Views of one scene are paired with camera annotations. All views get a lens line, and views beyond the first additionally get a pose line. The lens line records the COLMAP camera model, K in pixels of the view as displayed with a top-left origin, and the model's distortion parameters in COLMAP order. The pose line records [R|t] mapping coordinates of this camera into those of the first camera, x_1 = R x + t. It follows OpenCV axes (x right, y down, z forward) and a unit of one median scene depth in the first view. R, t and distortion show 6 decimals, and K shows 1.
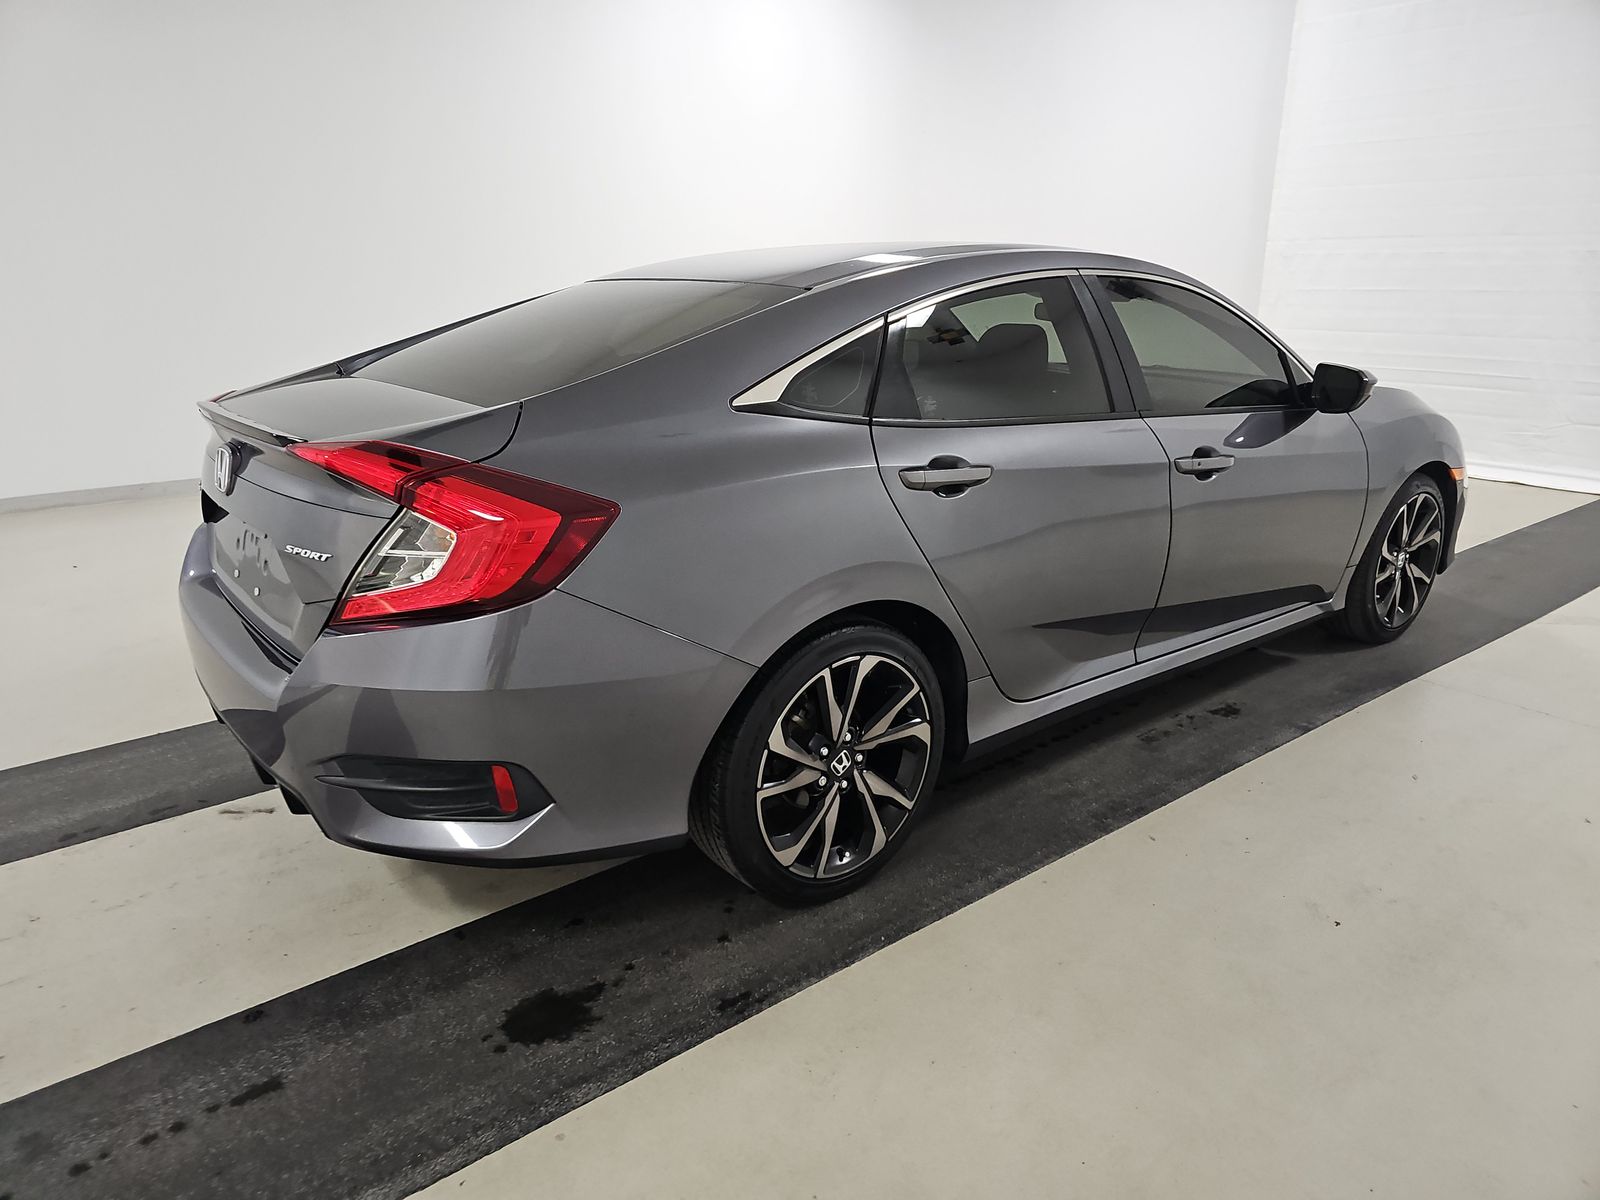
lens RADIAL K [[1076.8, 0, 800.0], [0, 1076.8, 600.0], [0, 0, 1]] dist [0.001051, -0.000432]
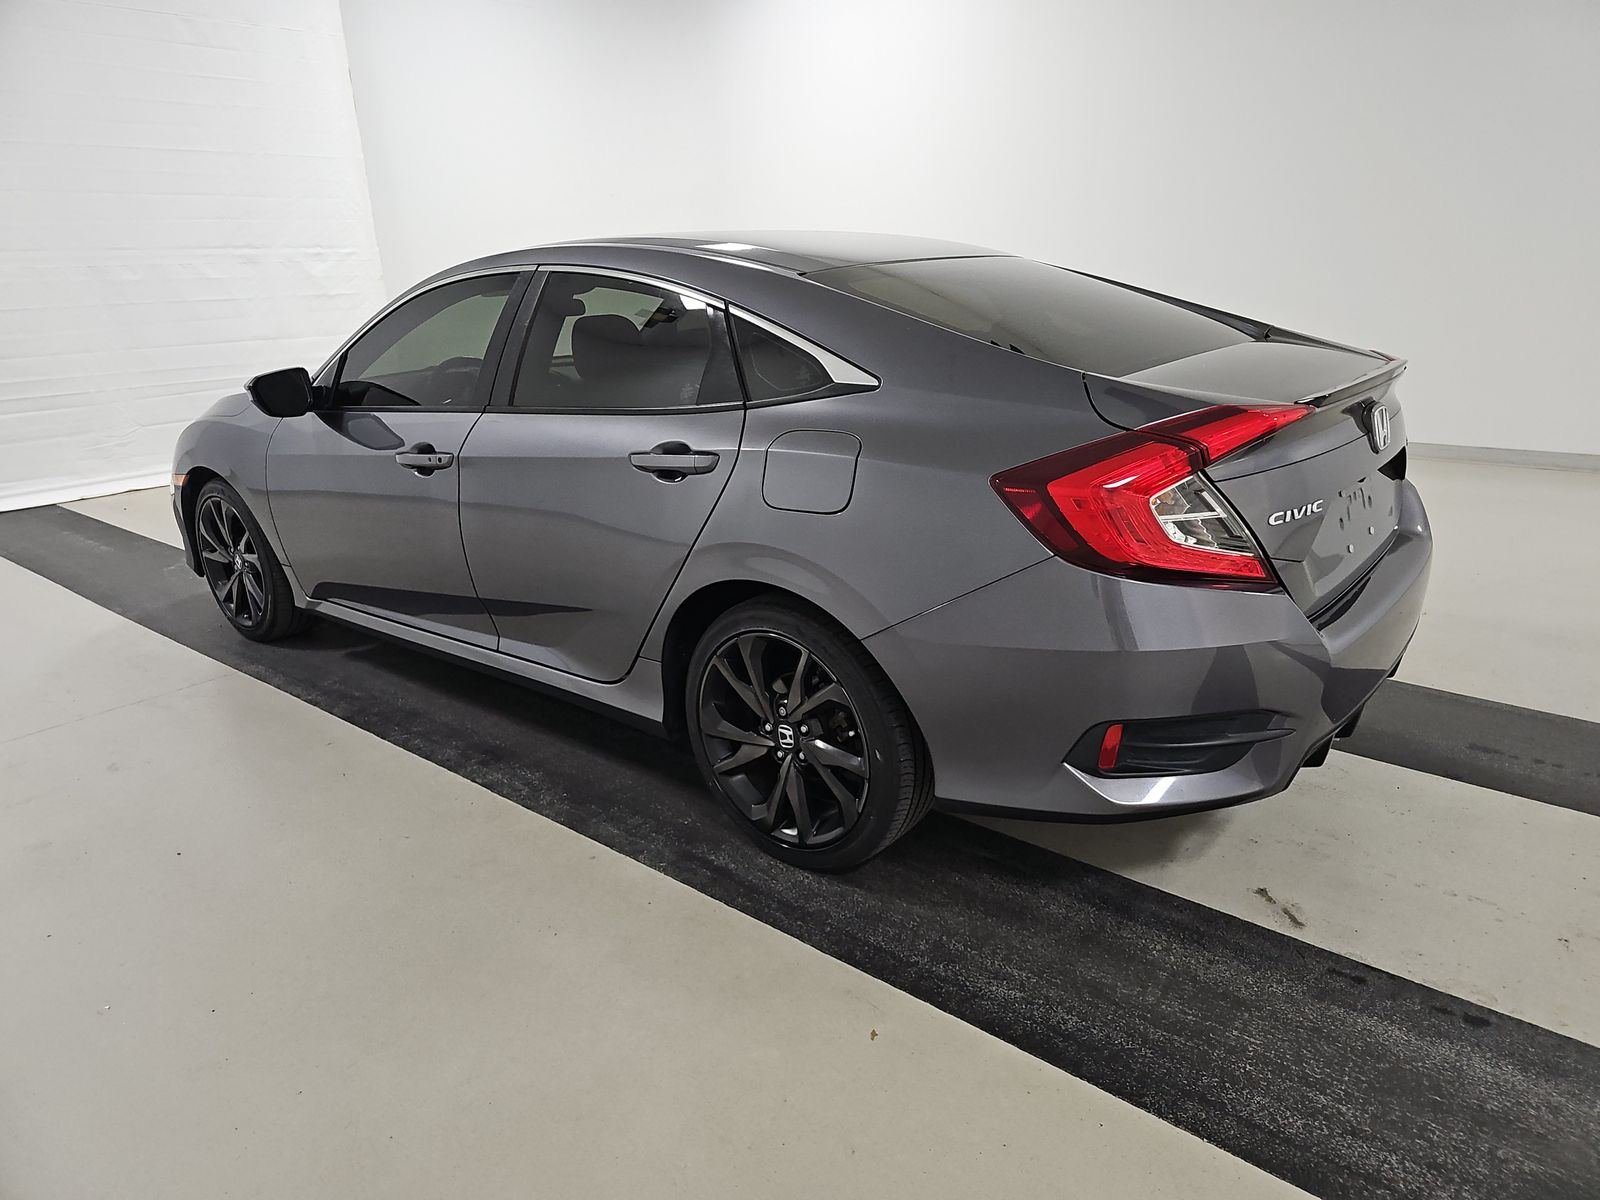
lens RADIAL K [[1046.8, 0, 800.0], [0, 1046.8, 600.0], [0, 0, 1]] dist [-0.007116, -0.005098]
pose [[-0.204589, -0.290903, 0.934622, -0.935943], [0.317889, 0.883319, 0.344521, -0.331543], [-0.925792, 0.367591, -0.088243, 1.116113]]
